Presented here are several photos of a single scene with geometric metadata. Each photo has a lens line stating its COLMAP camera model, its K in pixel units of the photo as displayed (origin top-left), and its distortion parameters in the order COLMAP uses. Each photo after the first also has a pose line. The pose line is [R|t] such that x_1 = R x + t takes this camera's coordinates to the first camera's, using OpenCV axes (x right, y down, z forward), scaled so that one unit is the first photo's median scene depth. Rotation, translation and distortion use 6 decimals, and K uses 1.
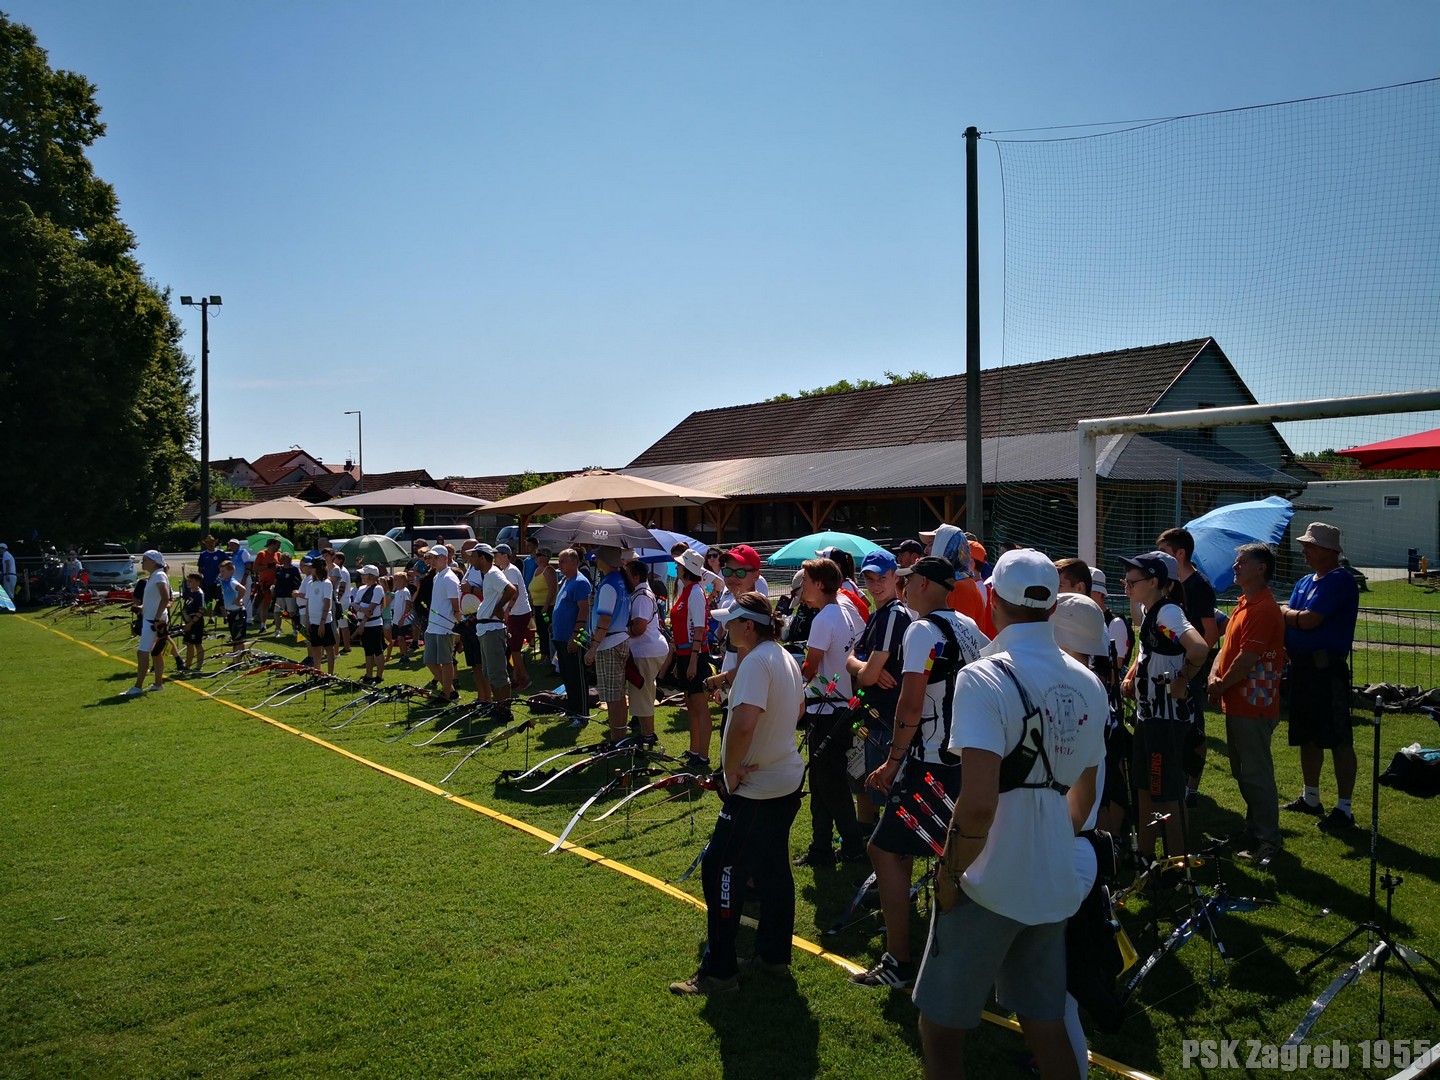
lens RADIAL K [[1166.4, 0, 709.9], [0, 1166.4, 530.8], [0, 0, 1]] dist [0.010994, -0.038260]
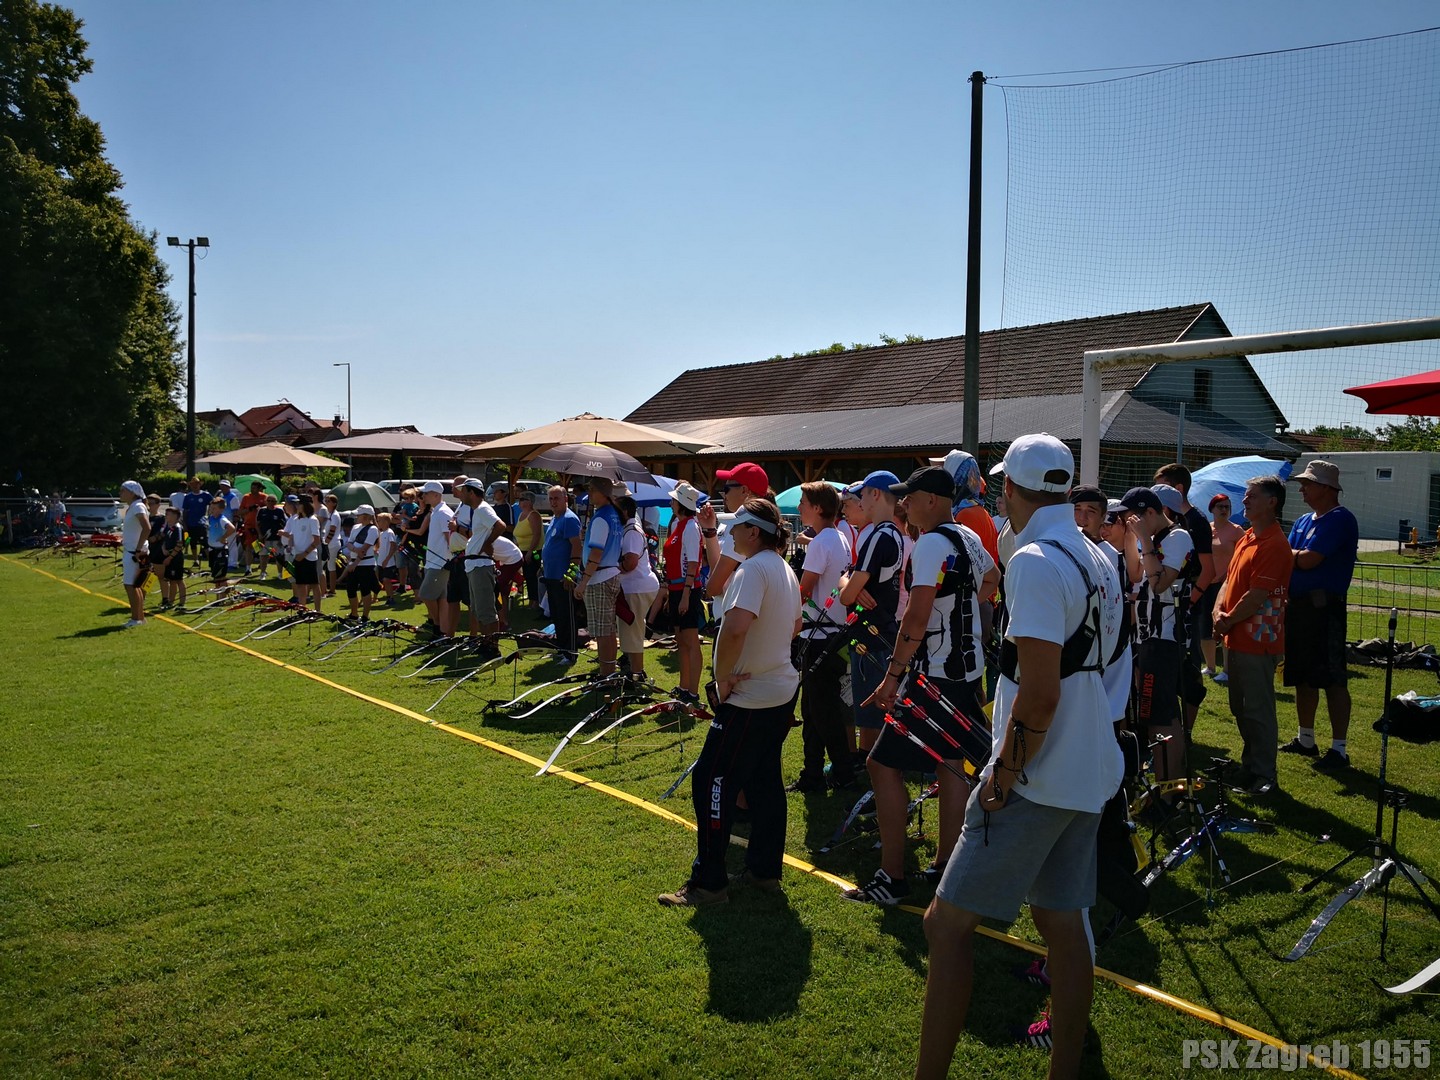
lens RADIAL K [[1166.4, 0, 710.3], [0, 1166.4, 536.7], [0, 0, 1]] dist [0.010994, -0.038260]
pose [[0.999726, 0.021040, 0.010233, -0.002856], [-0.021354, 0.999271, 0.031634, 0.022524], [-0.009560, -0.031844, 0.999447, 0.012144]]
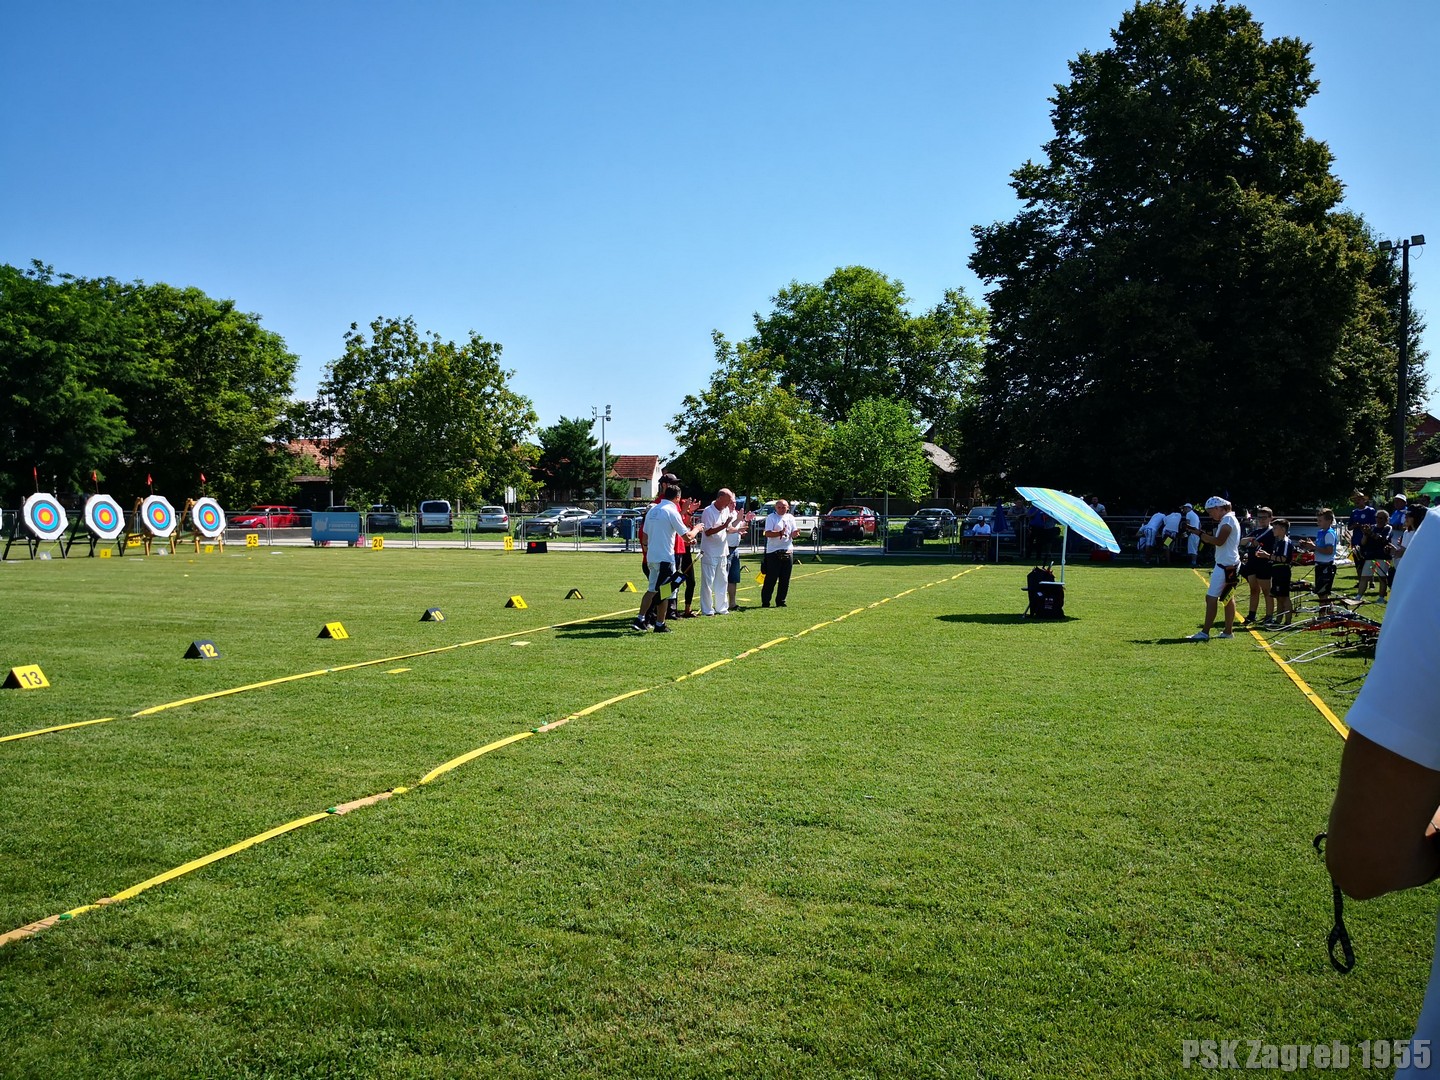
lens RADIAL K [[1166.4, 0, 770.3], [0, 1166.4, 545.9], [0, 0, 1]] dist [0.010994, -0.038260]
pose [[0.559622, 0.037922, -0.827880, 0.118982], [-0.014250, 0.999245, 0.036139, 0.032903], [0.828626, -0.008427, 0.559739, 0.158584]]
